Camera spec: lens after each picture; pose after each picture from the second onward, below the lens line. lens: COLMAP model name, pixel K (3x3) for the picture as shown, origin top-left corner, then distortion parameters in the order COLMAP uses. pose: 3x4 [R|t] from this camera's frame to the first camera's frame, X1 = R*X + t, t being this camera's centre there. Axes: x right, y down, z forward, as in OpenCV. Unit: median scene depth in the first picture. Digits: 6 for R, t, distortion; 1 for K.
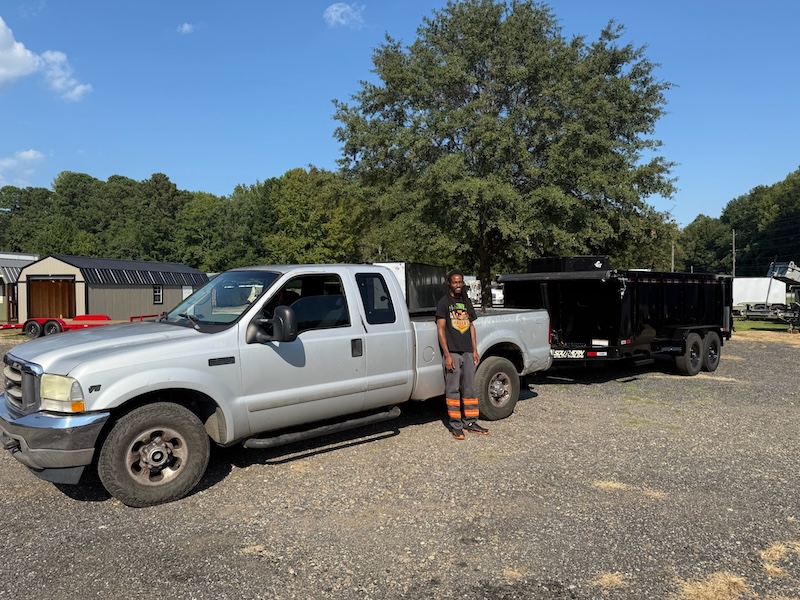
lens RADIAL K [[552.3, 0, 400.0], [0, 552.3, 300.0], [0, 0, 1]] dist [0.002804, 0.000275]
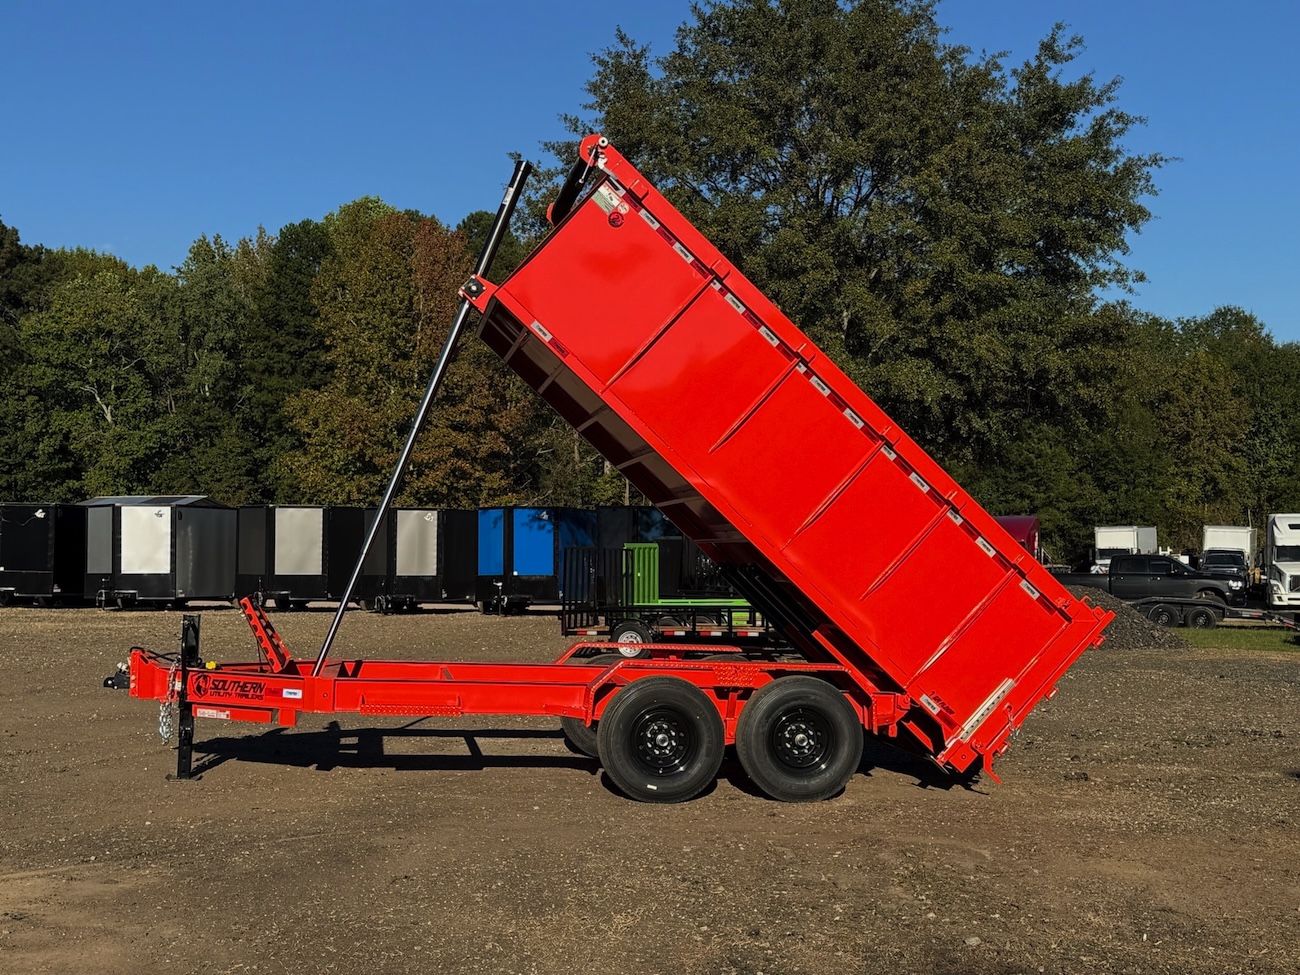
lens RADIAL K [[1819.6, 0, 650.0], [0, 1819.6, 487.5], [0, 0, 1]] dist [-0.007776, -0.016042]
pose [[0.999736, 0.017210, -0.015225, 0.035690], [-0.018001, 0.998408, -0.053448, 0.015037], [0.014281, 0.053708, 0.998455, -0.601313]]
